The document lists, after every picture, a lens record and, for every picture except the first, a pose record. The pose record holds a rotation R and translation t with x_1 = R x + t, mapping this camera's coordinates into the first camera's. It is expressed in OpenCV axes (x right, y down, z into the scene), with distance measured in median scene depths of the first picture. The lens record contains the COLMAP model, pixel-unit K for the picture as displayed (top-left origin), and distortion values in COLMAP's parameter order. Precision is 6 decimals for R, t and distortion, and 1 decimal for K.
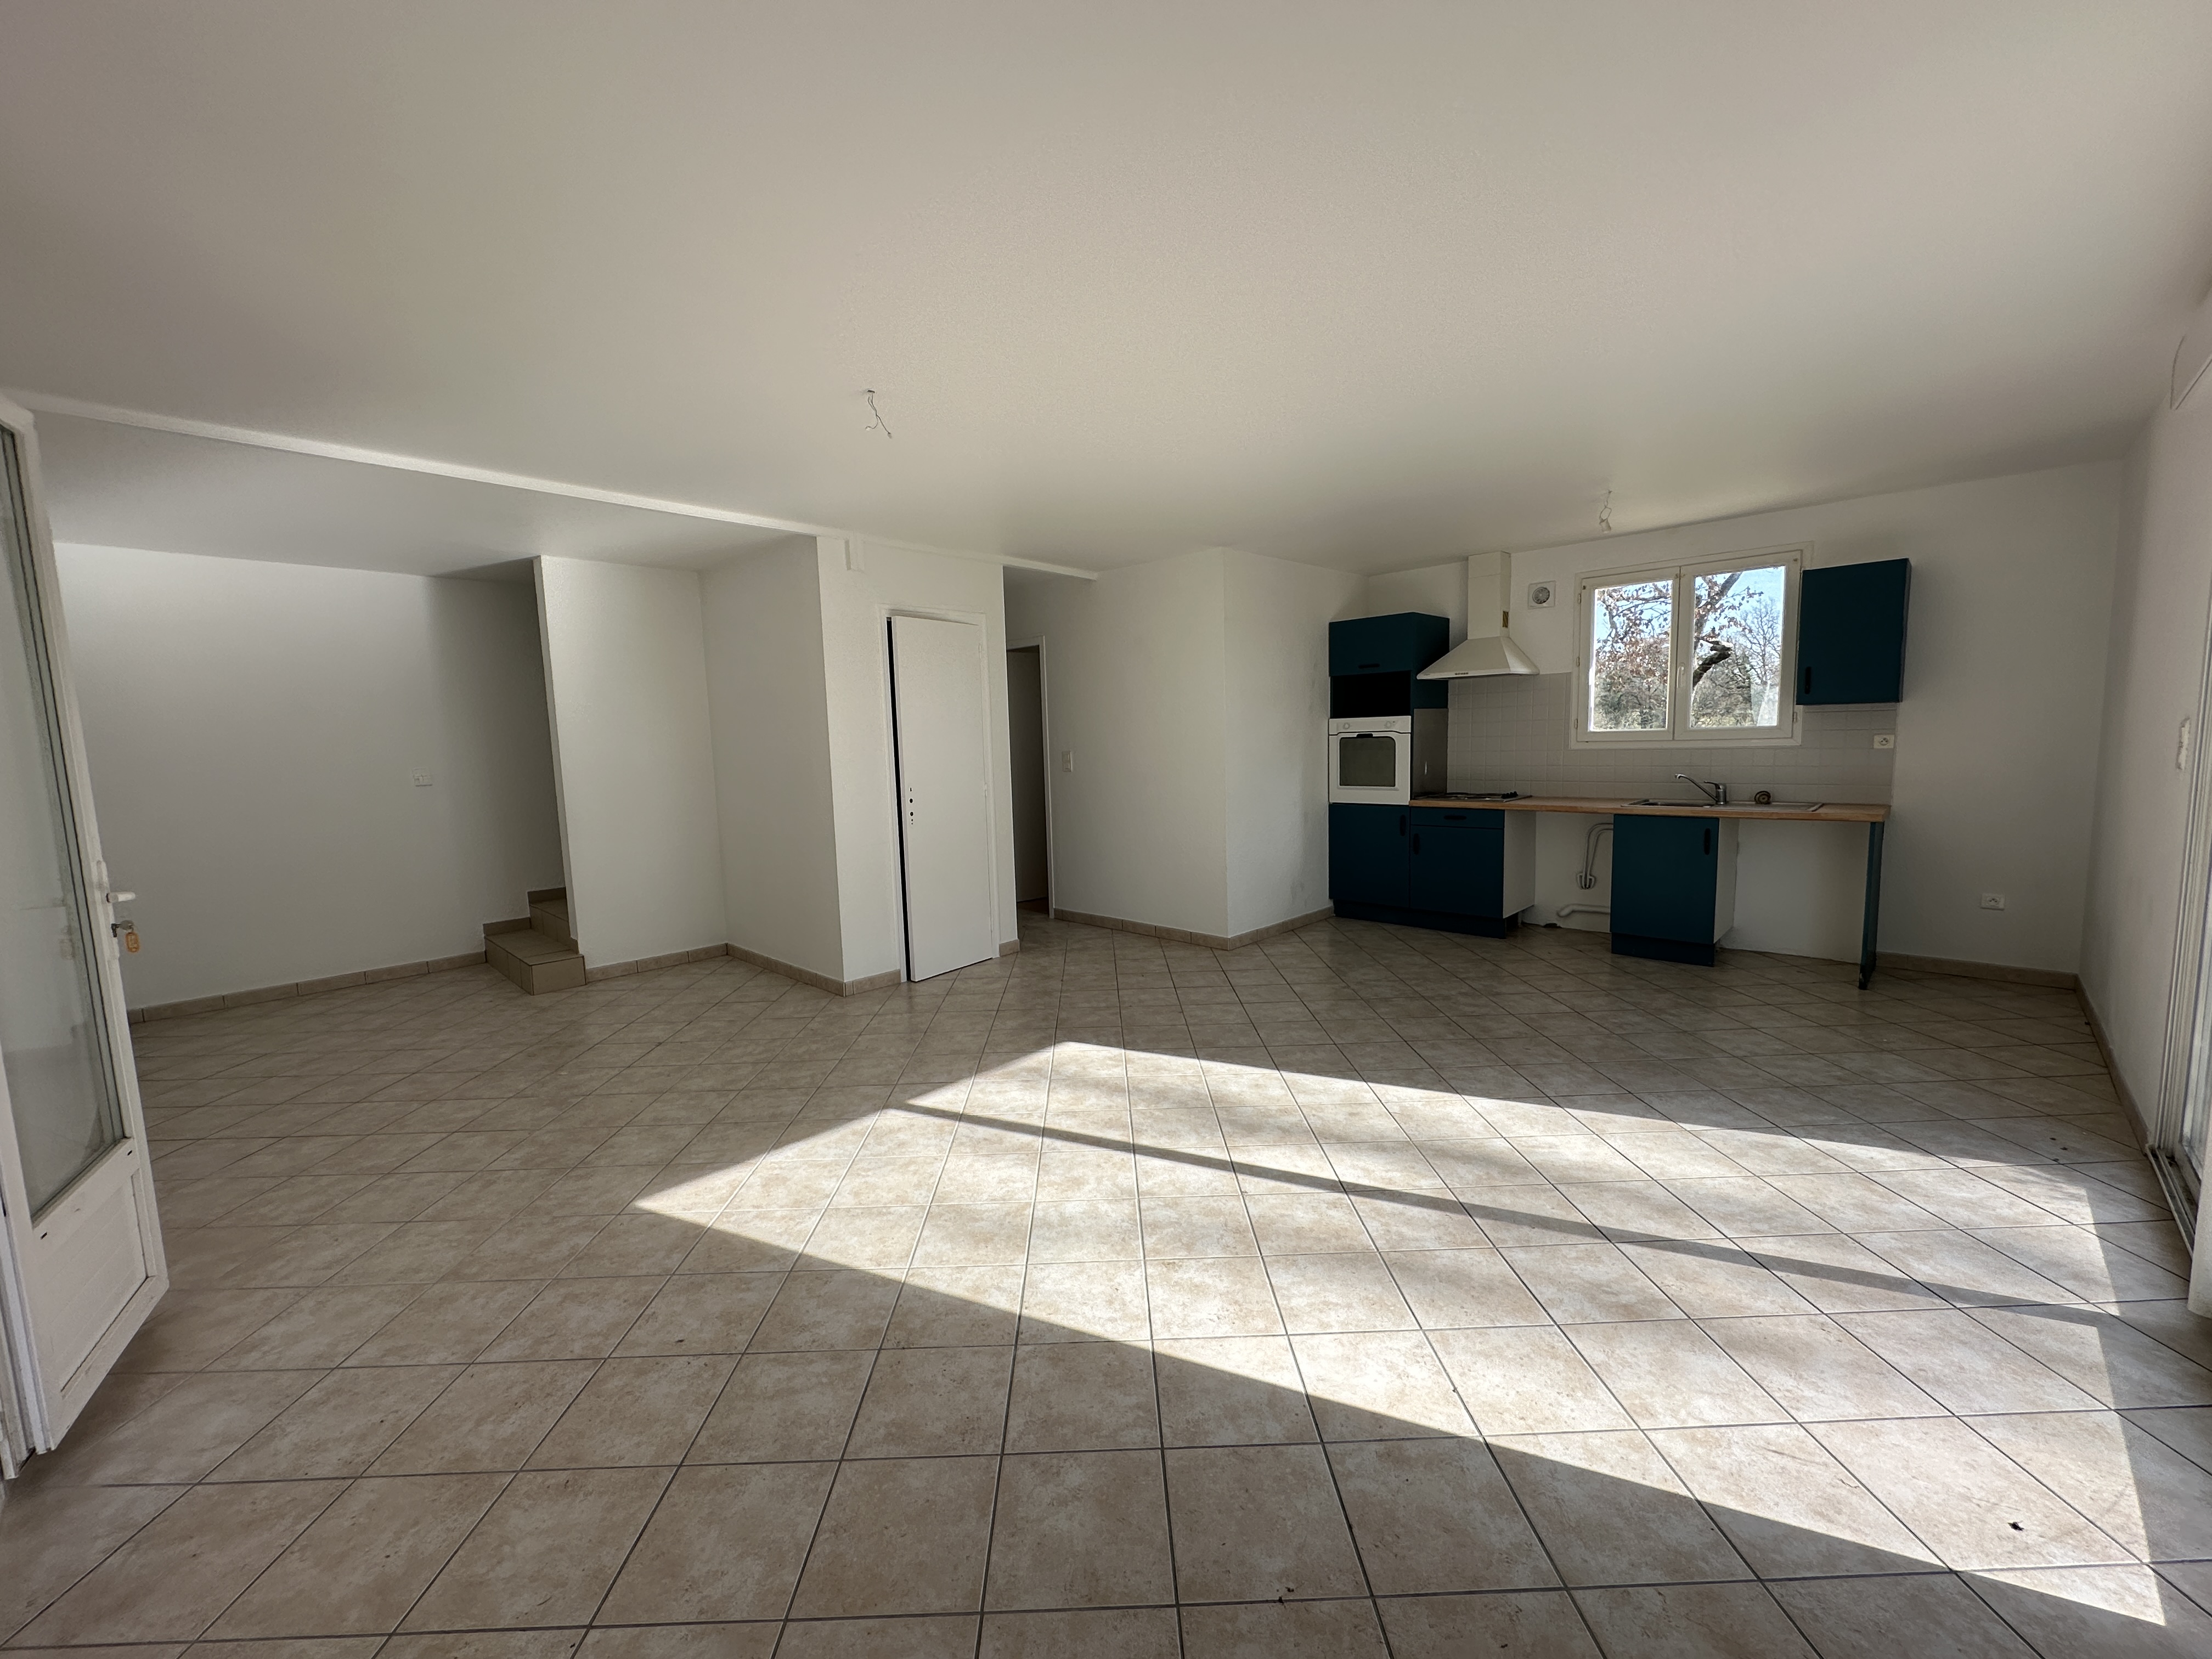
lens RADIAL K [[880.5, 0, 1105.2], [0, 880.5, 831.6], [0, 0, 1]] dist [-0.000637, -0.000495]
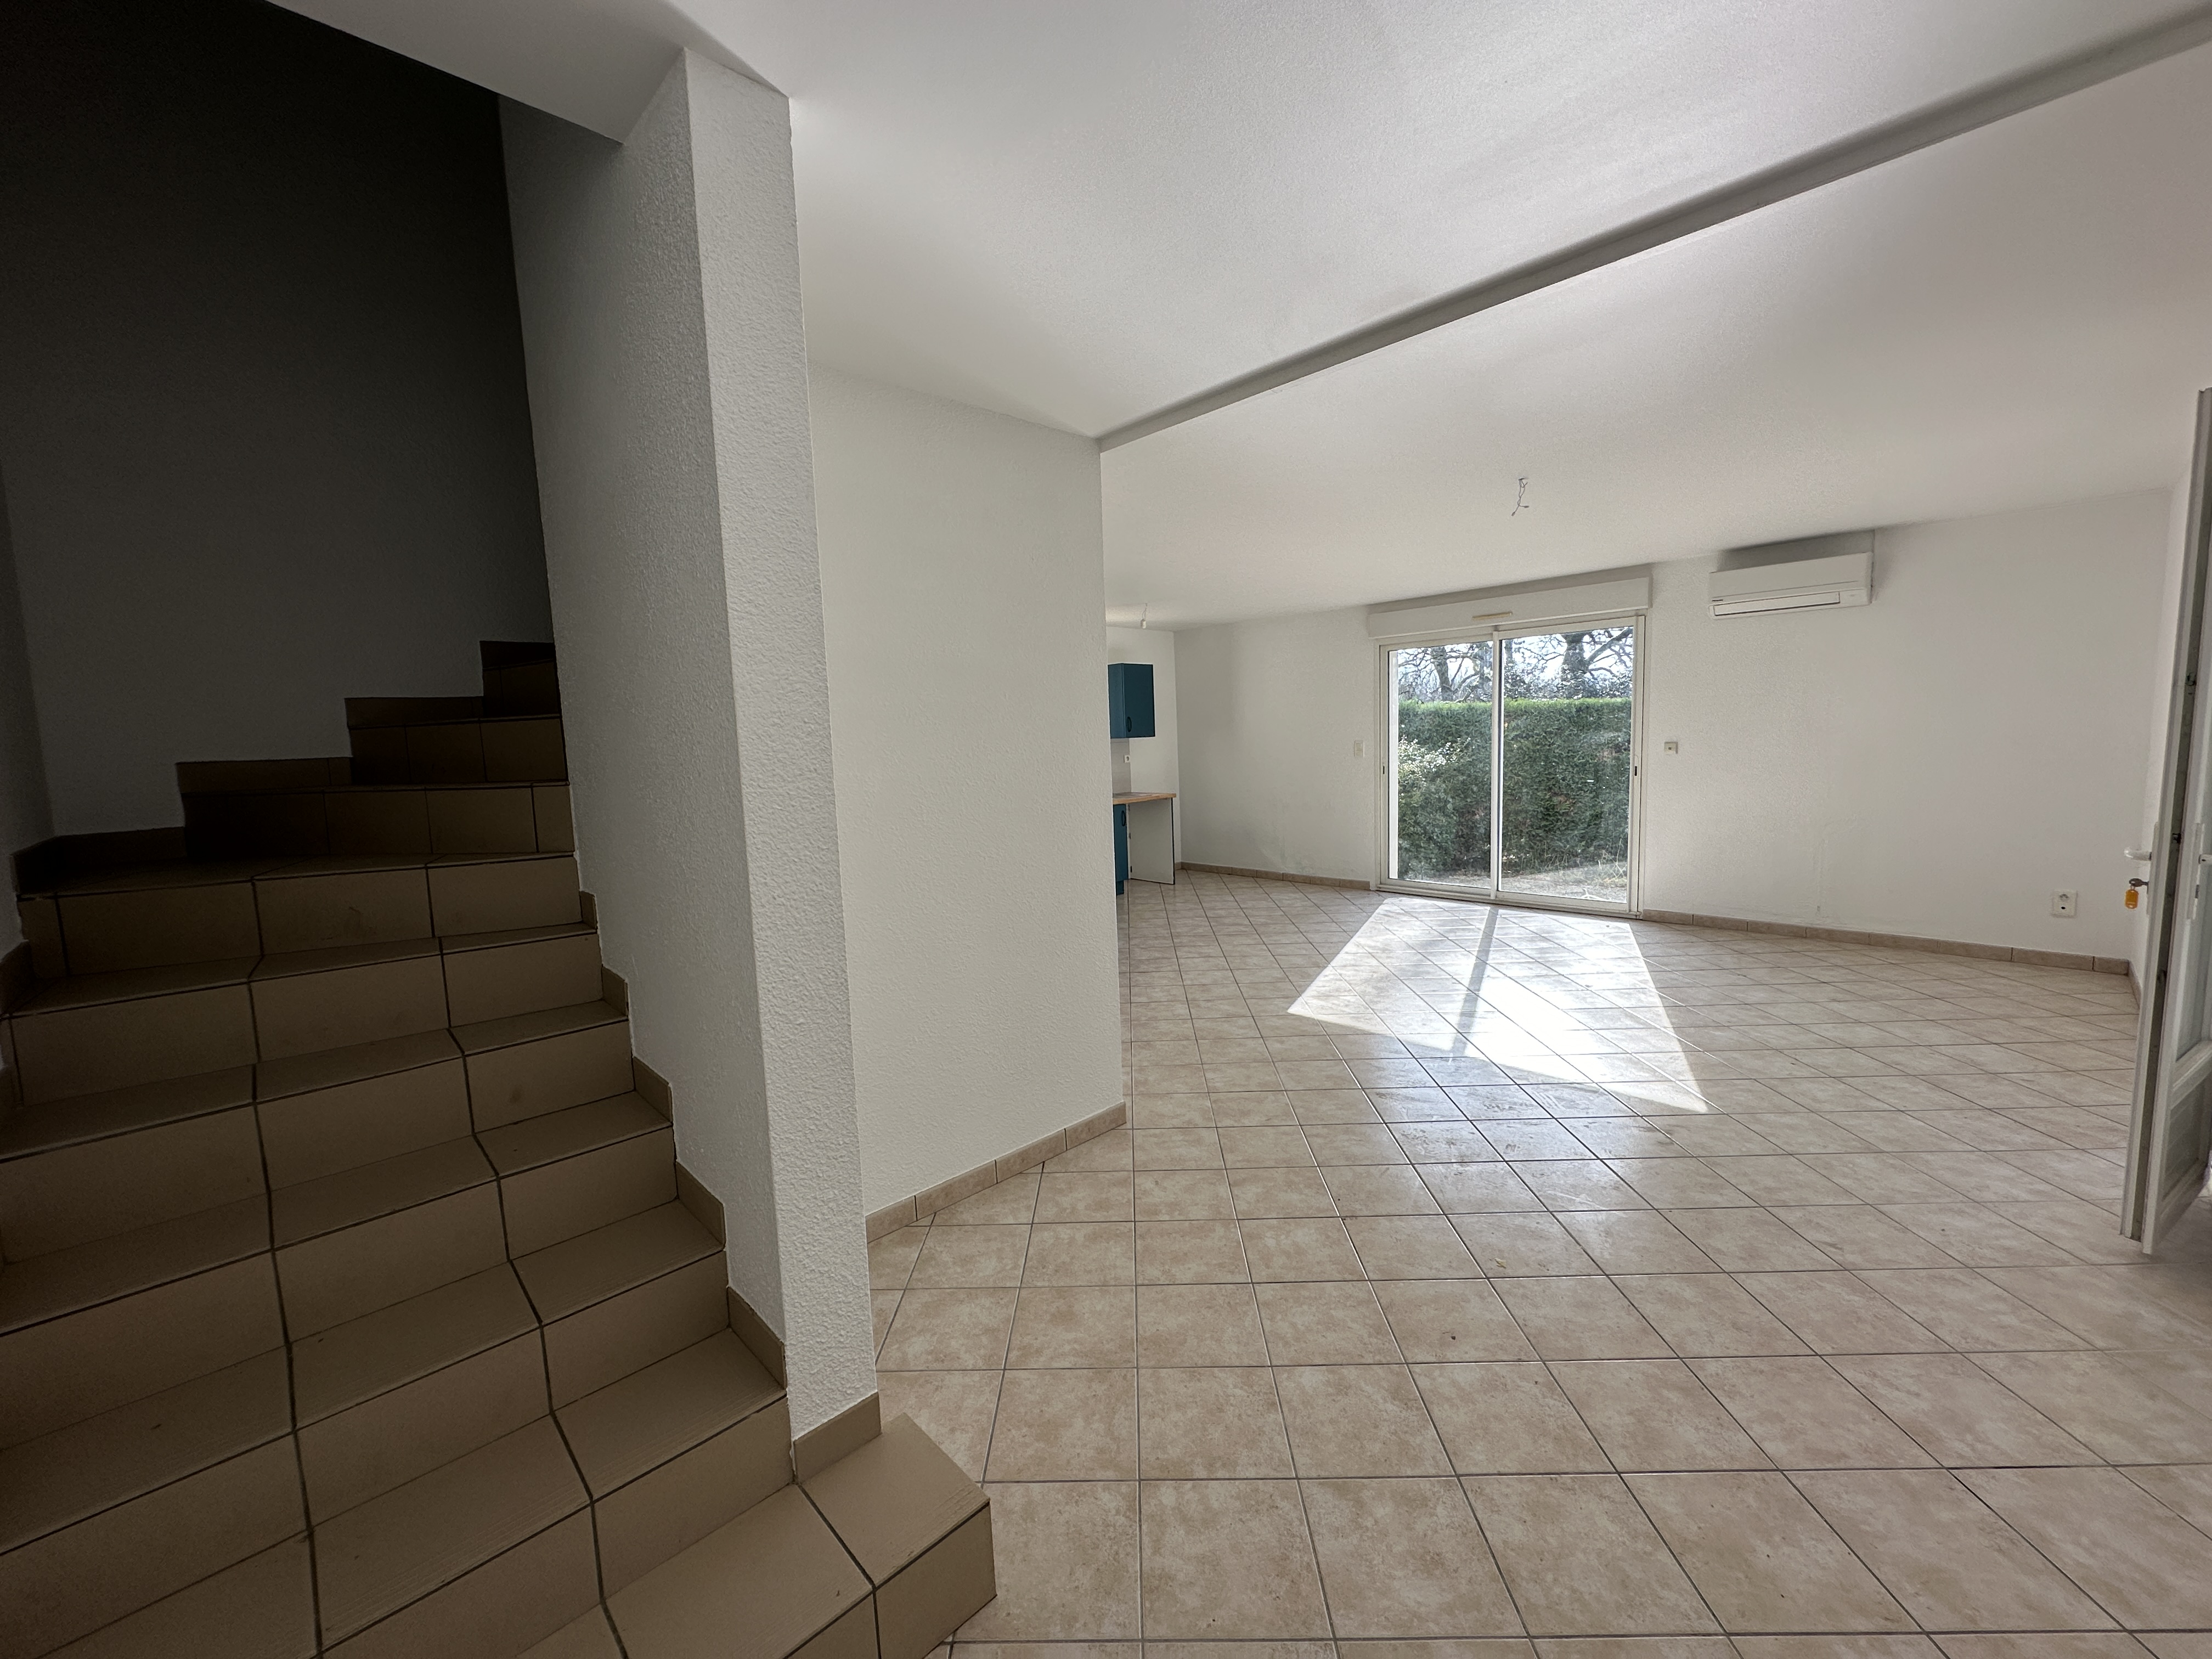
lens RADIAL K [[880.5, 0, 1107.1], [0, 880.5, 831.3], [0, 0, 1]] dist [-0.000637, -0.000495]
pose [[0.033911, -0.078440, 0.996342, -1.219578], [0.142899, 0.987053, 0.072845, -0.113285], [-0.989156, 0.139906, 0.044681, 1.200222]]
